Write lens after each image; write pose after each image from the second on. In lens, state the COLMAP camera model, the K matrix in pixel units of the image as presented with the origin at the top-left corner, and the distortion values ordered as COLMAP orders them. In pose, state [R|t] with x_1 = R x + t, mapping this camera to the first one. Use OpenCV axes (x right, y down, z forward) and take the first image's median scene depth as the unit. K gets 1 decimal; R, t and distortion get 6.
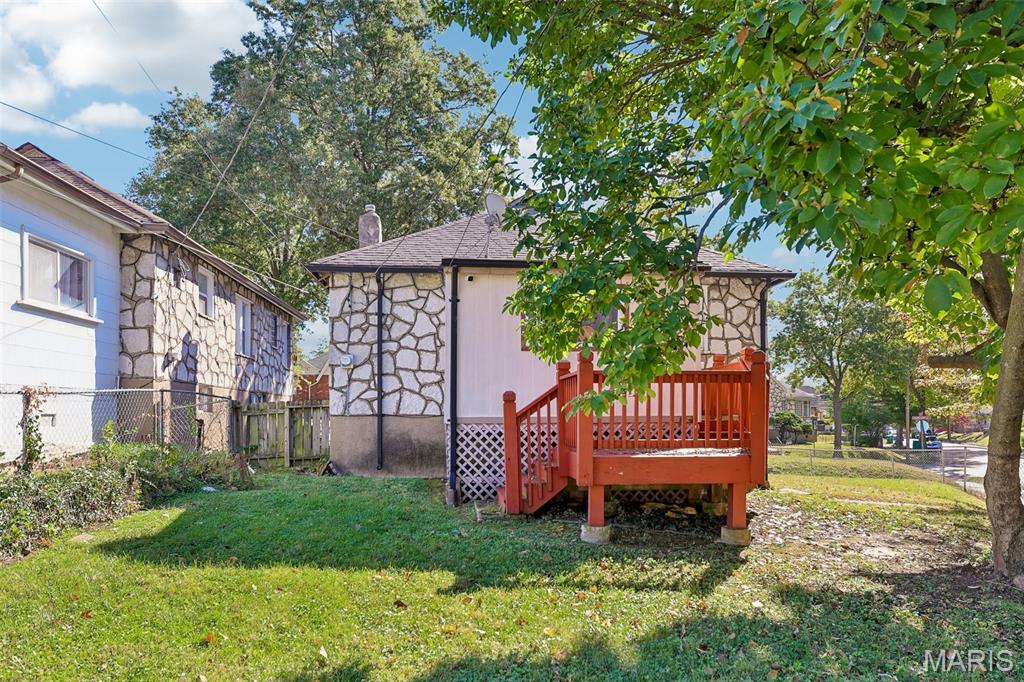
lens RADIAL K [[697.5, 0, 522.2], [0, 697.5, 410.5], [0, 0, 1]] dist [0.018629, 0.000427]
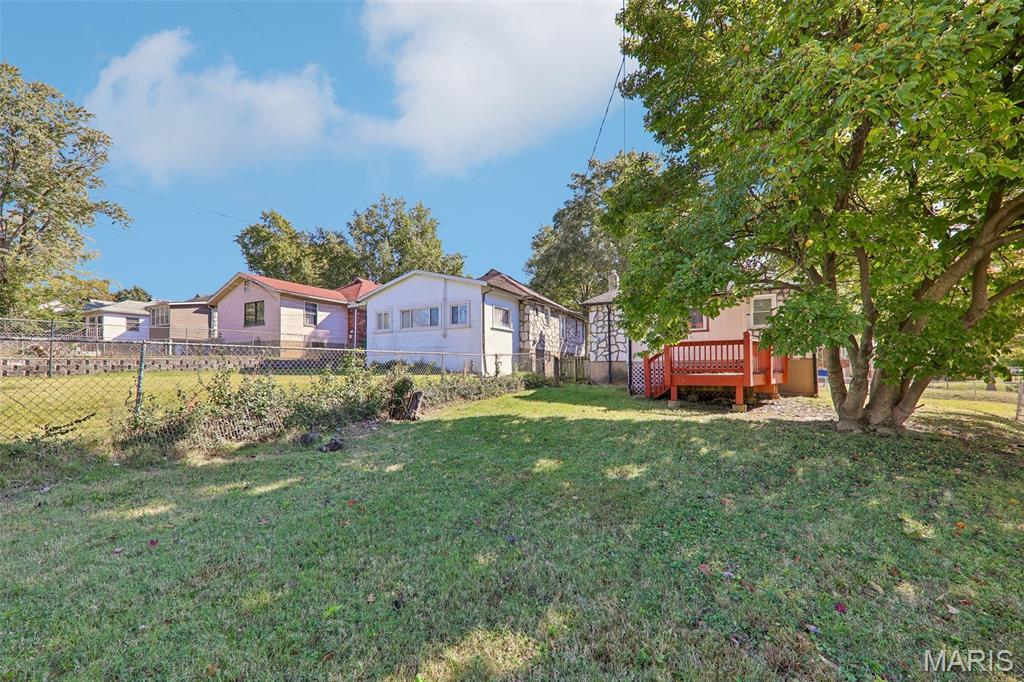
lens RADIAL K [[356.3, 0, 512.0], [0, 356.3, 341.0], [0, 0, 1]] dist [0.000045, -0.000072]
pose [[0.853484, -0.043125, -0.519331, 0.156054], [0.013110, 0.998031, -0.061330, 0.007282], [0.520954, 0.045536, 0.852370, -0.254165]]
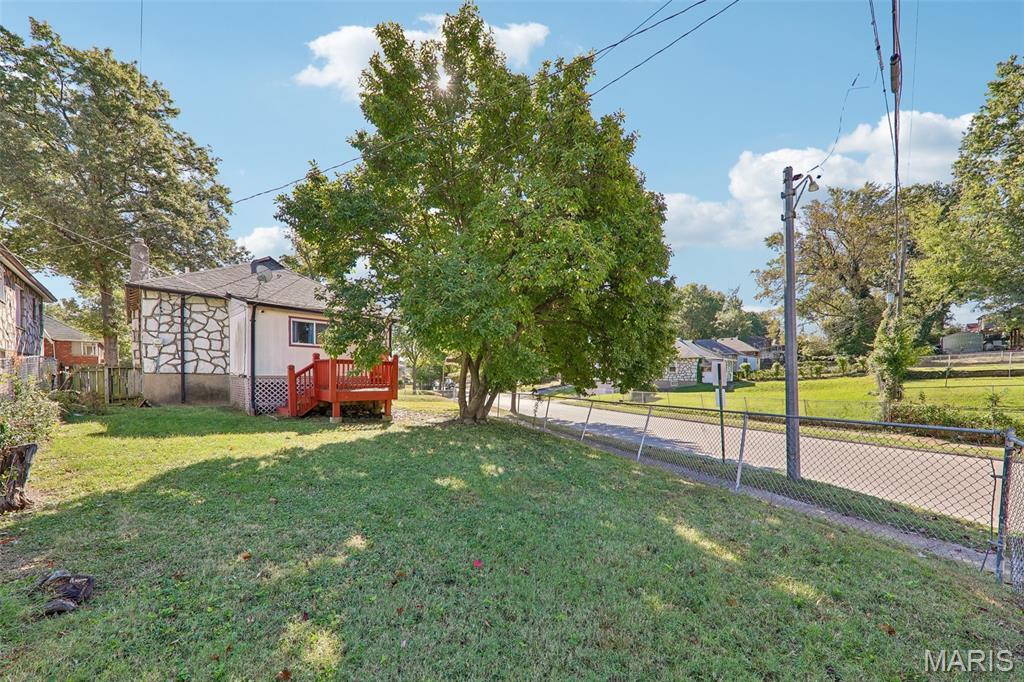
lens RADIAL K [[362.2, 0, 512.6], [0, 362.2, 372.6], [0, 0, 1]] dist [-0.002543, -0.000424]
pose [[0.770927, 0.018483, 0.636656, -0.137657], [-0.018406, 0.999808, -0.006738, -0.004460], [-0.636658, -0.006523, 0.771119, -0.265710]]
